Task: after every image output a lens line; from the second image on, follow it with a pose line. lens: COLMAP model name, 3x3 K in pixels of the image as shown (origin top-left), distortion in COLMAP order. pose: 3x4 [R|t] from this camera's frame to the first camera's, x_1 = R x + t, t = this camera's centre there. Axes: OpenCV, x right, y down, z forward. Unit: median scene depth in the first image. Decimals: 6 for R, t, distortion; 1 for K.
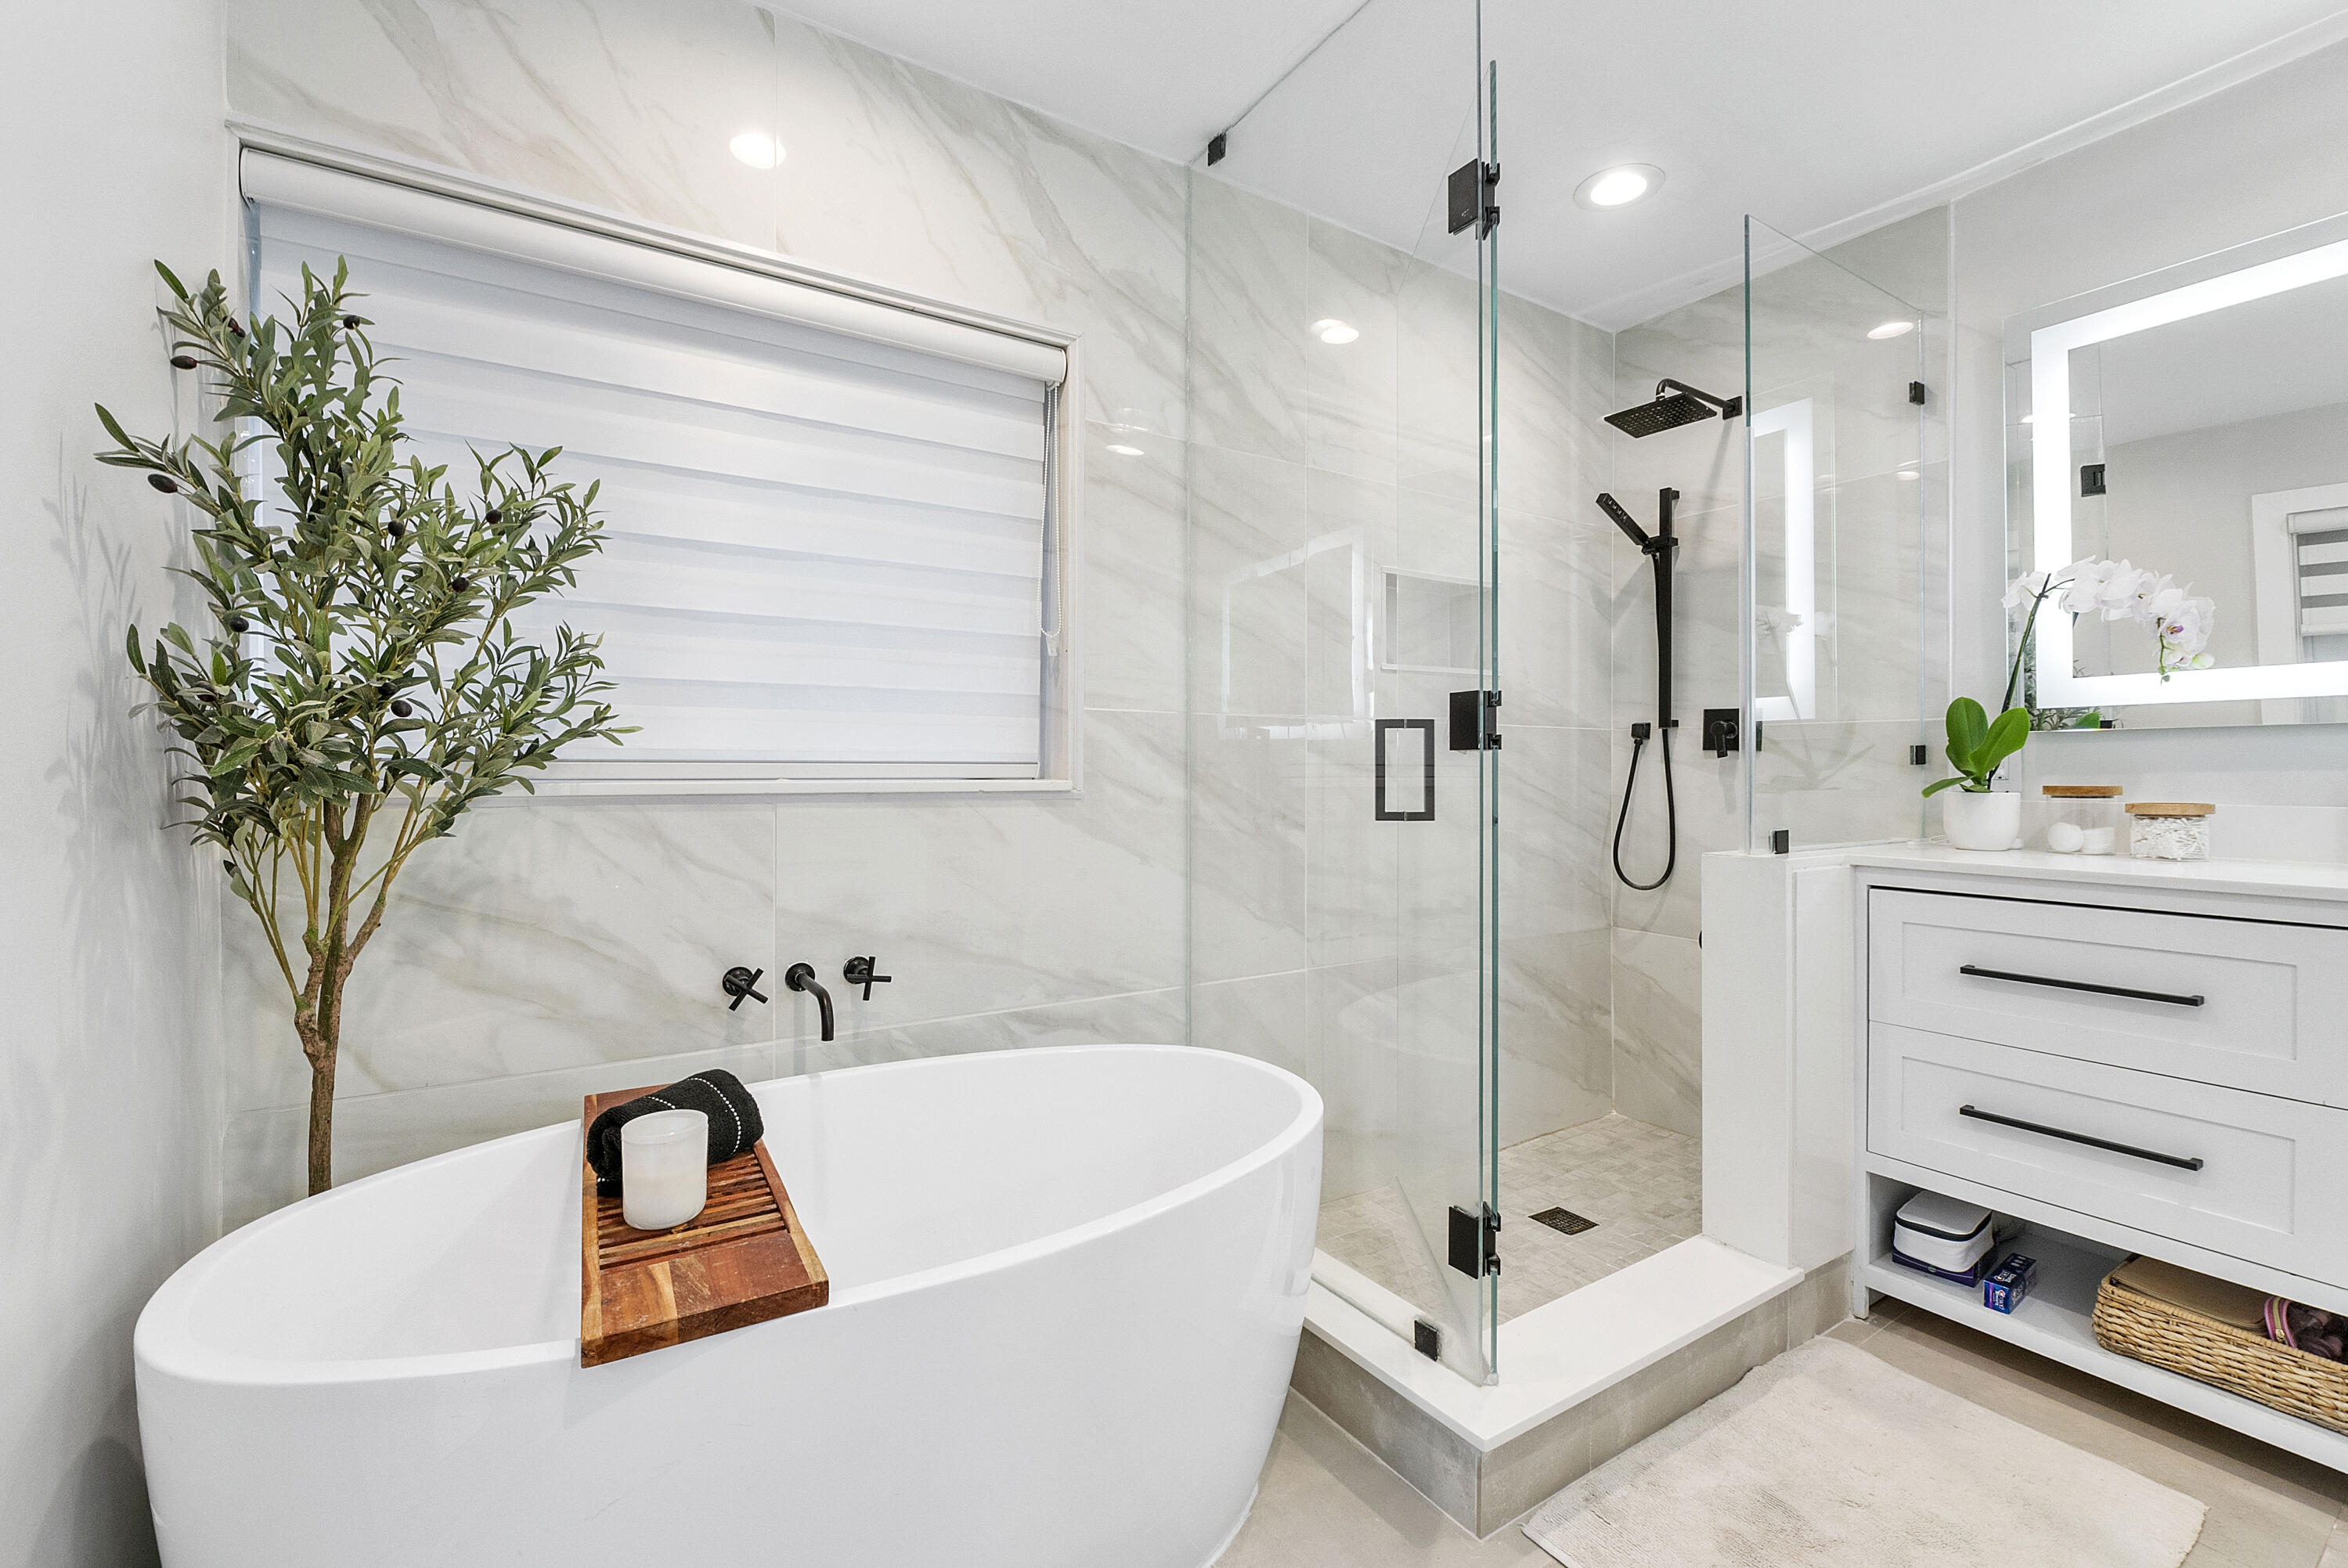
lens RADIAL K [[1007.2, 0, 1174.8], [0, 1007.2, 775.5], [0, 0, 1]] dist [-0.006469, -0.000148]
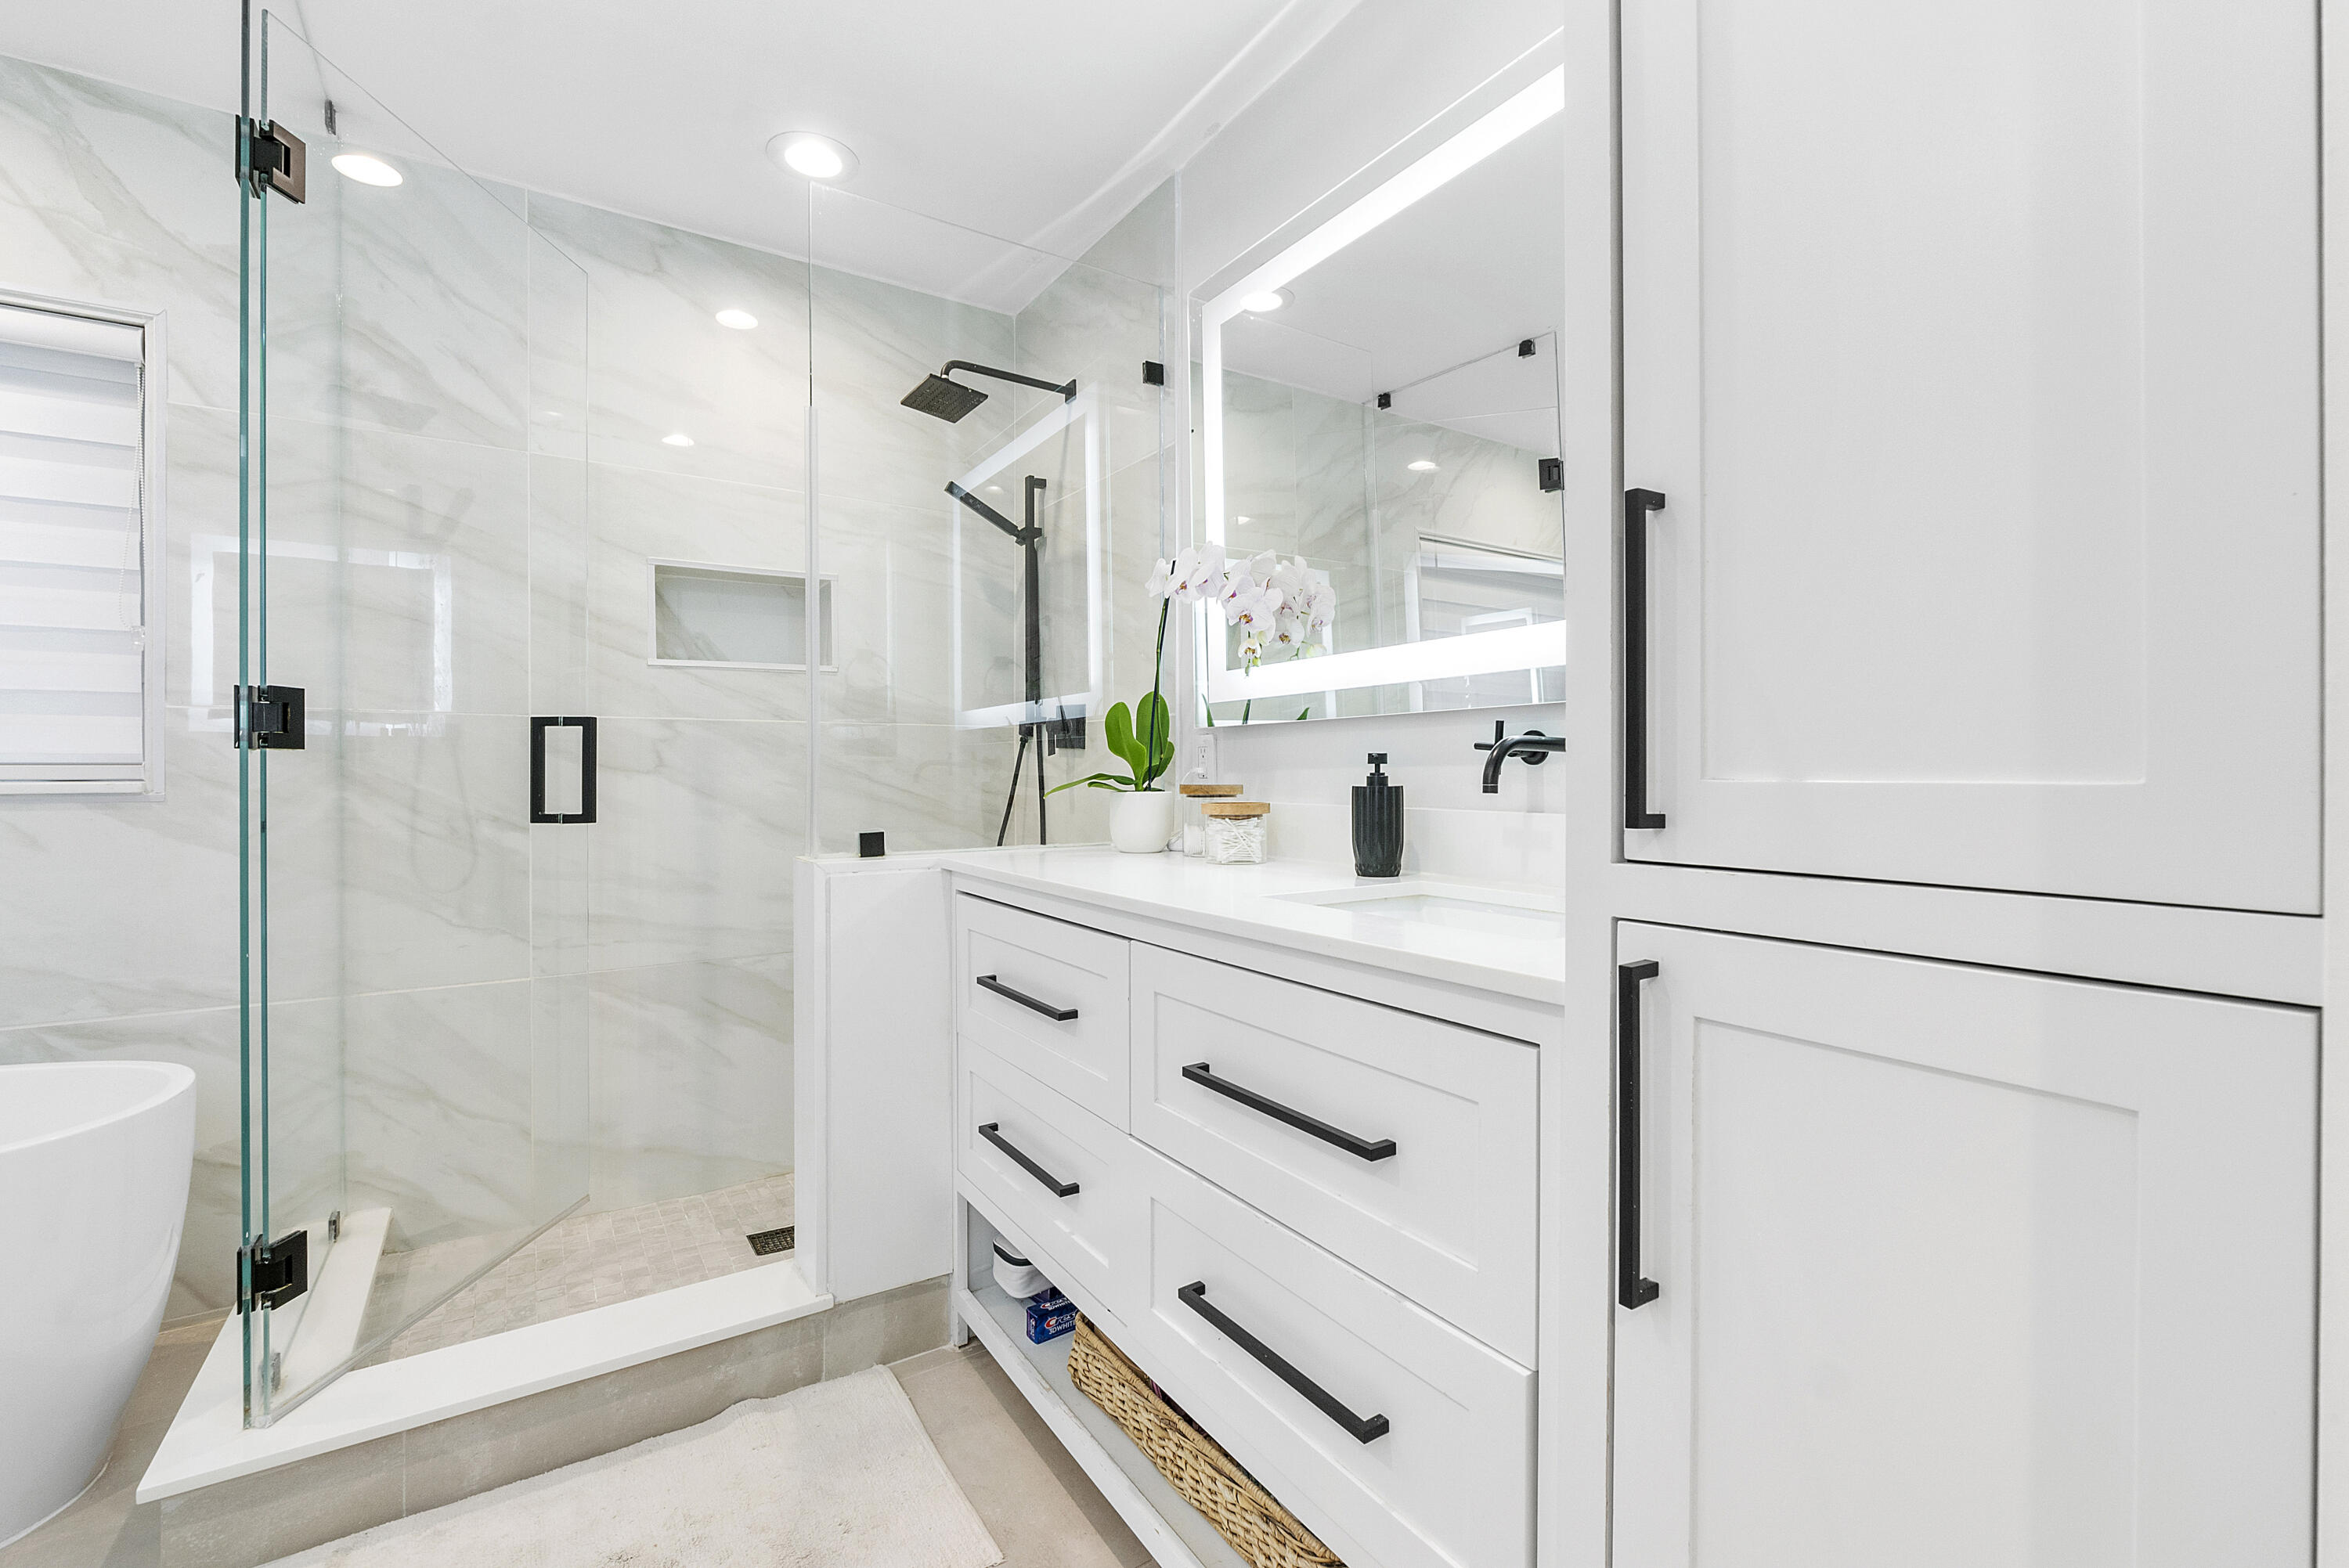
lens RADIAL K [[1005.3, 0, 1172.2], [0, 1005.3, 778.9], [0, 0, 1]] dist [-0.004057, 0.000080]
pose [[0.999983, -0.003674, 0.004489, 0.801538], [0.003660, 0.999988, 0.003143, 0.002093], [-0.004501, -0.003127, 0.999985, 0.045785]]
